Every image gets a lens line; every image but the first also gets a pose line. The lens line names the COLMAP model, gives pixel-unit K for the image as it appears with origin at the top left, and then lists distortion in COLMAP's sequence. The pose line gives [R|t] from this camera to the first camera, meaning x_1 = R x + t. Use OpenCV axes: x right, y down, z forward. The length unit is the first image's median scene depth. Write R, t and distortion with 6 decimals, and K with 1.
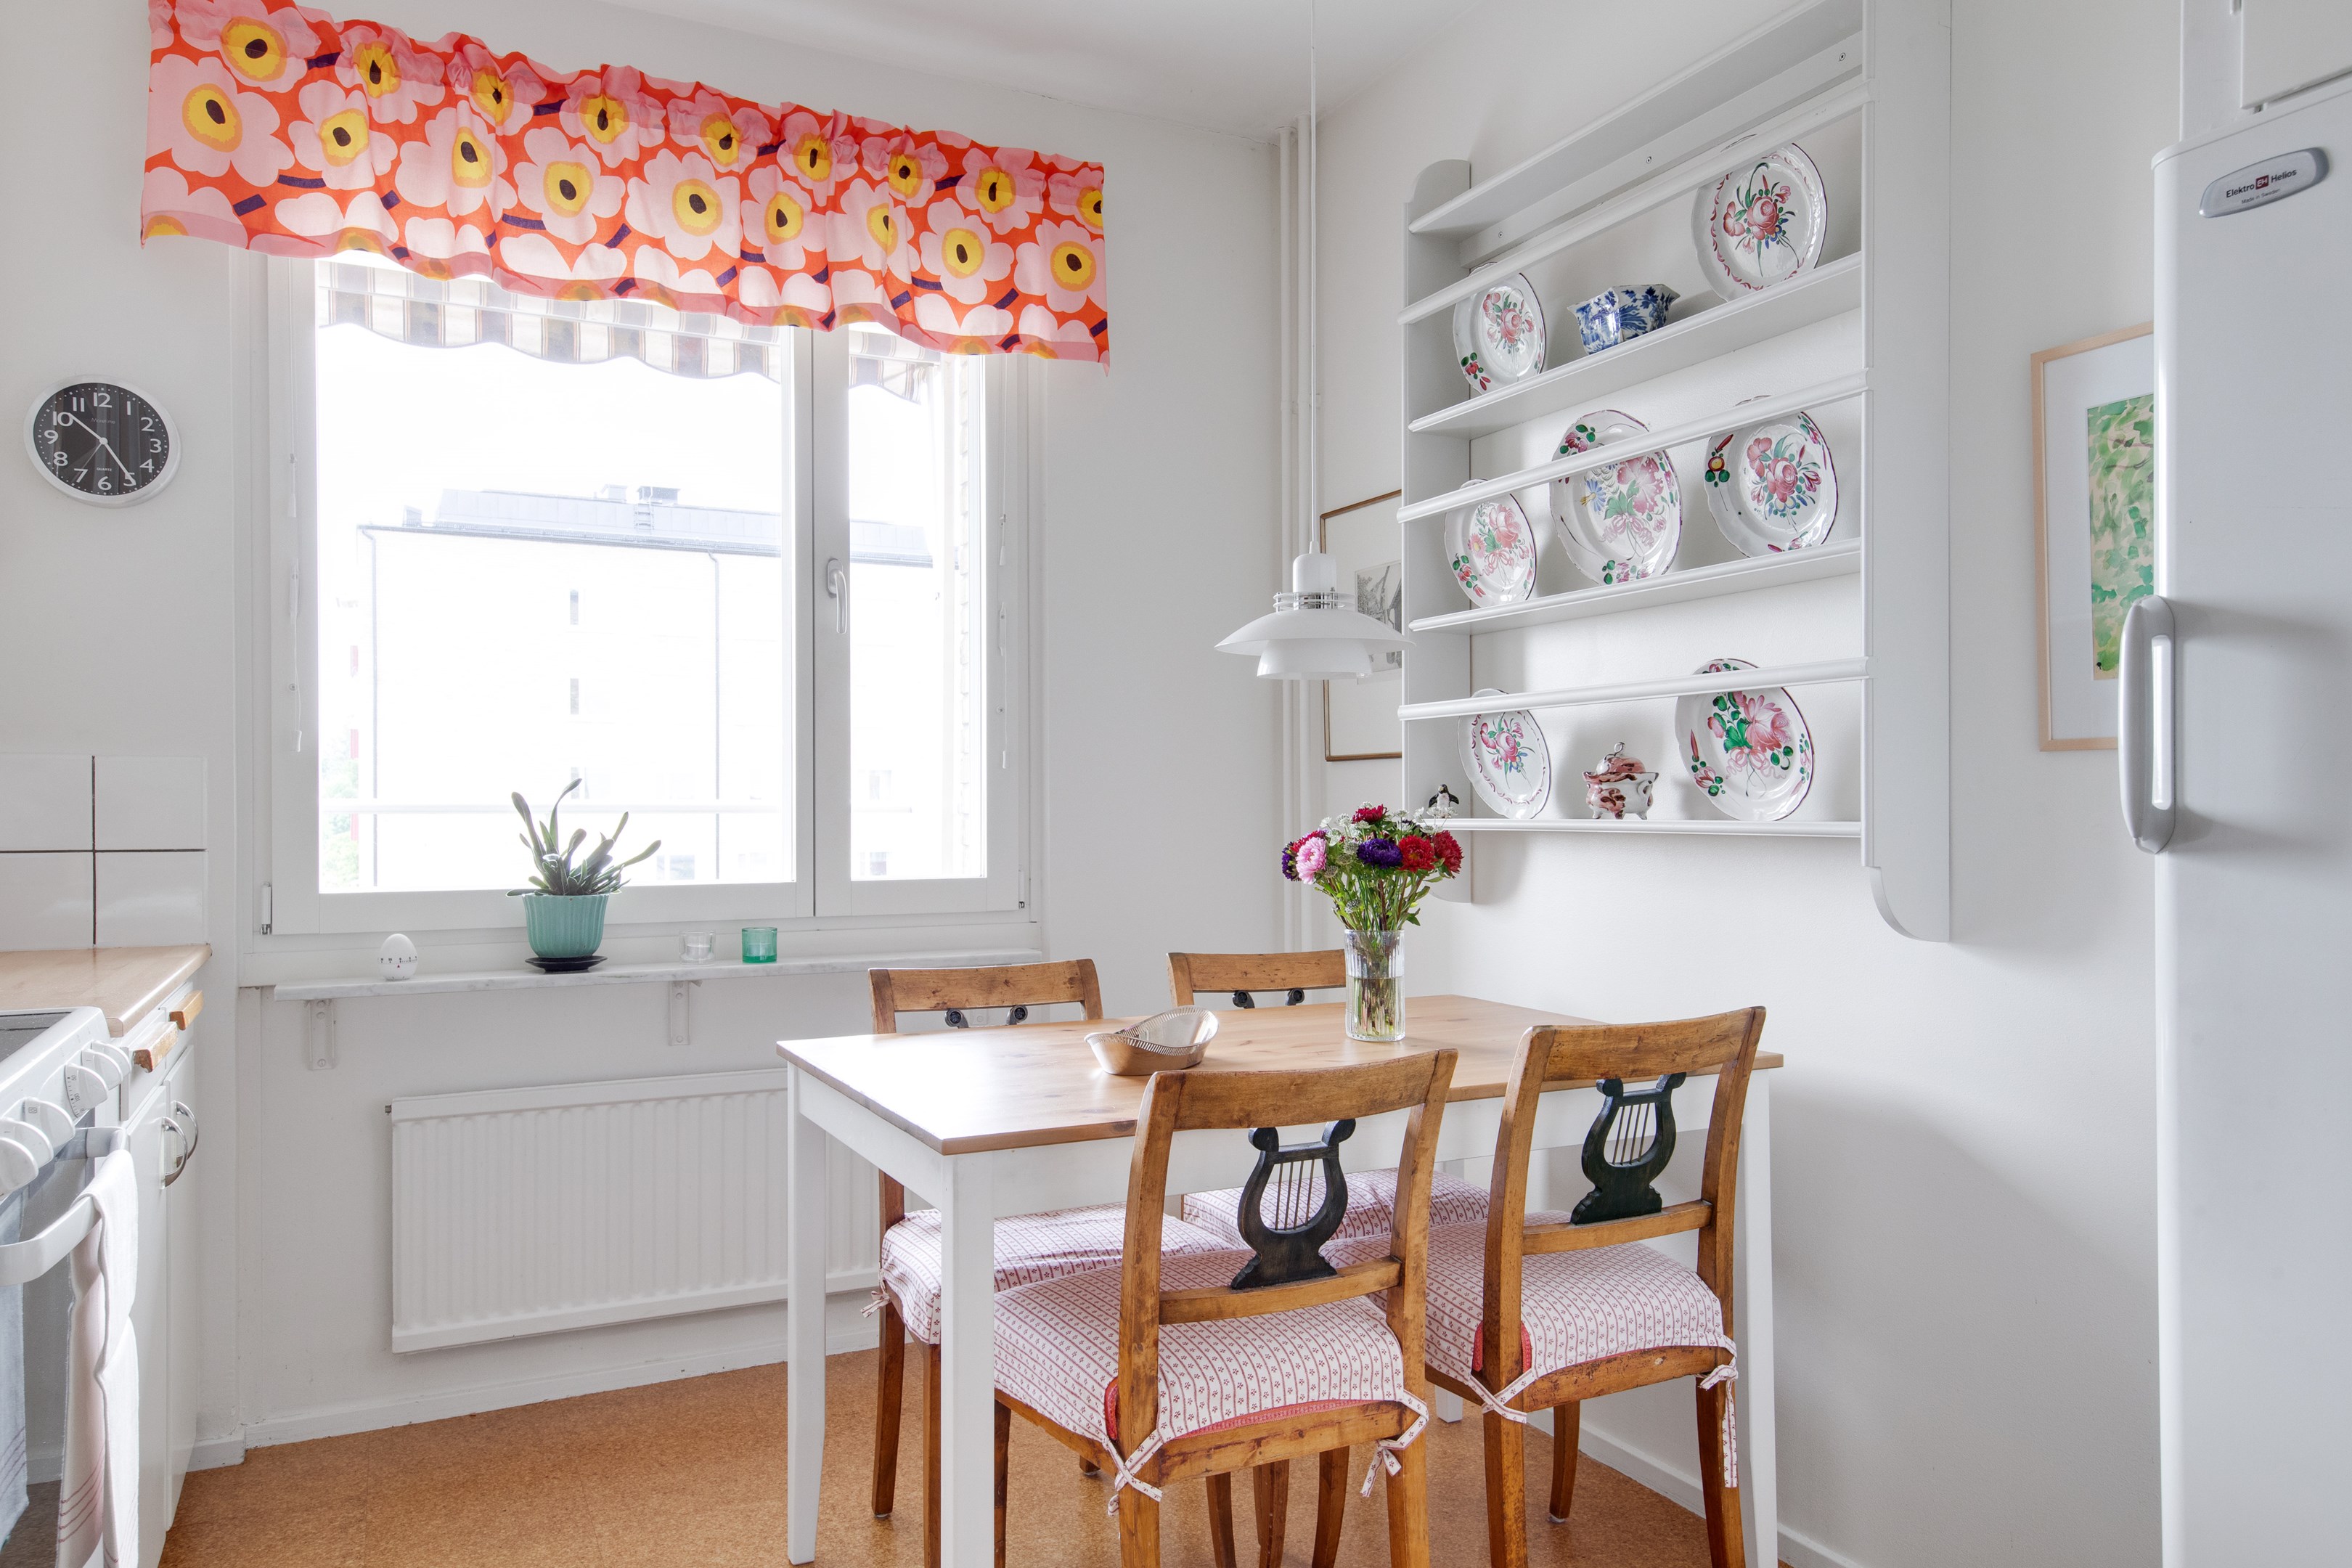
lens RADIAL K [[1584.6, 0, 1177.2], [0, 1584.6, 810.3], [0, 0, 1]] dist [0.021691, -0.005522]
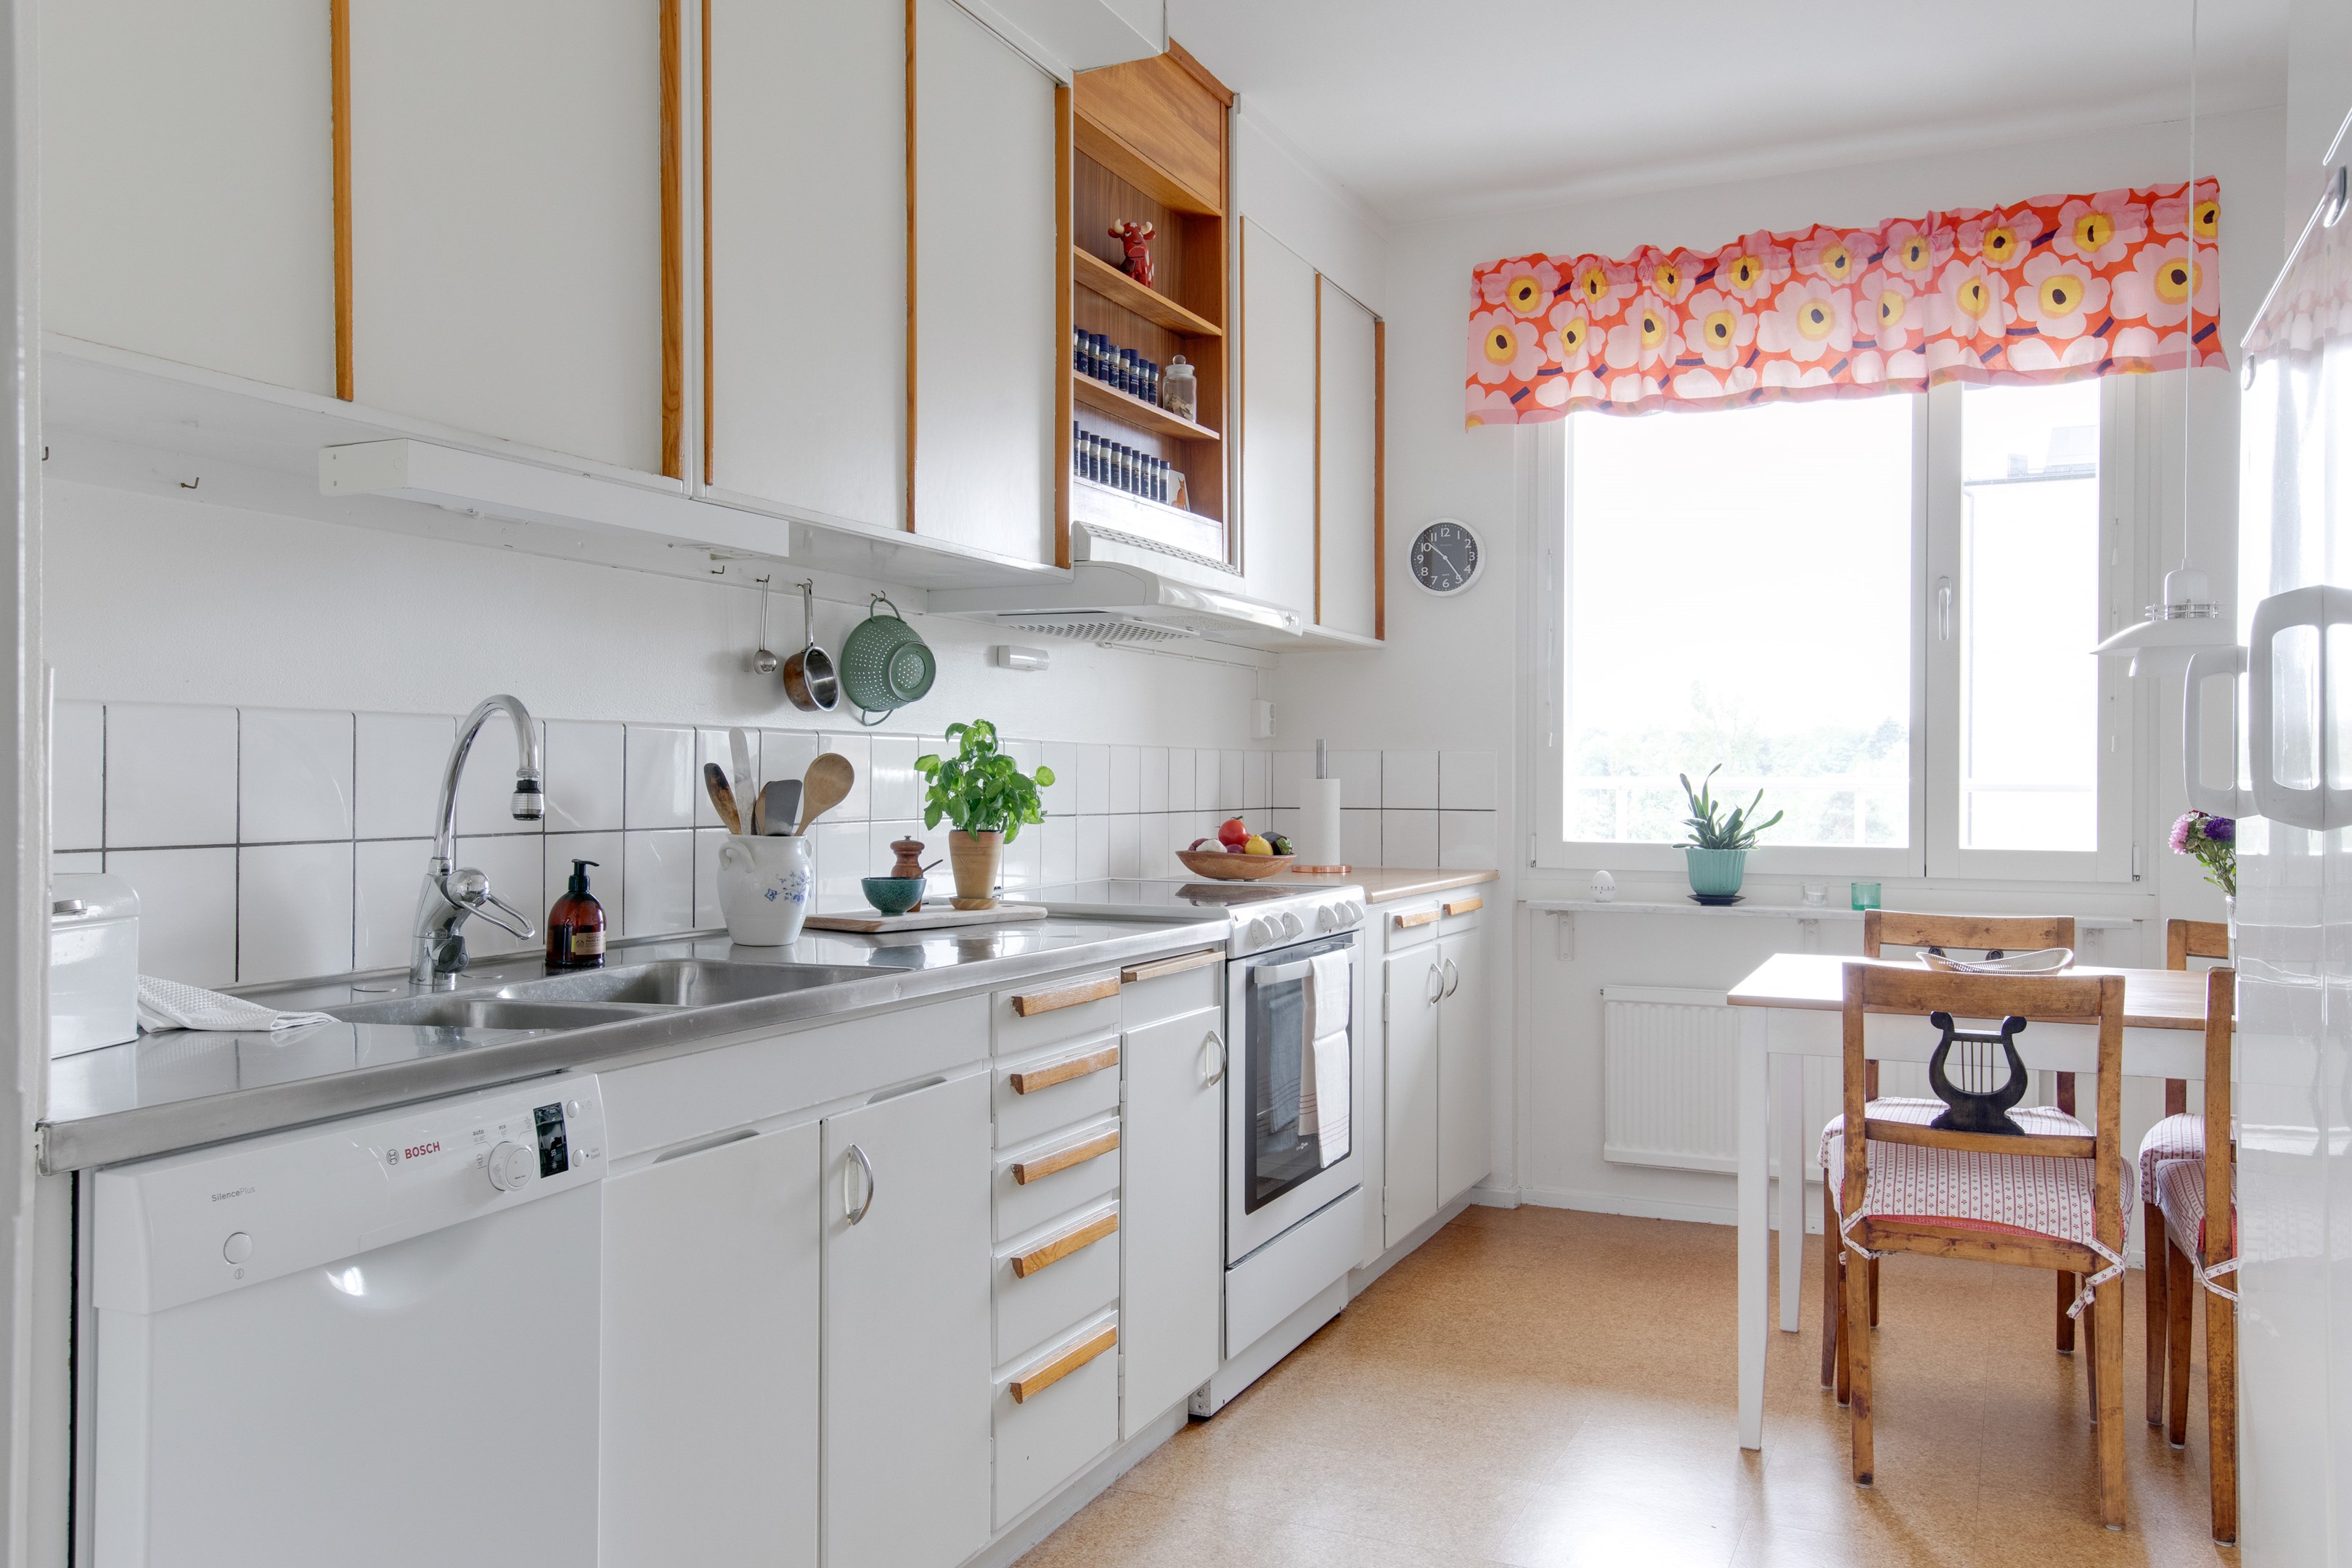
lens RADIAL K [[1800.7, 0, 1176.0], [0, 1800.7, 784.0], [0, 0, 1]] dist [0.003102, 0.004653]
pose [[0.626599, 0.005660, -0.779321, 0.526589], [-0.008193, 0.999966, 0.000675, 0.000346], [0.779299, 0.005962, 0.626624, -0.323490]]
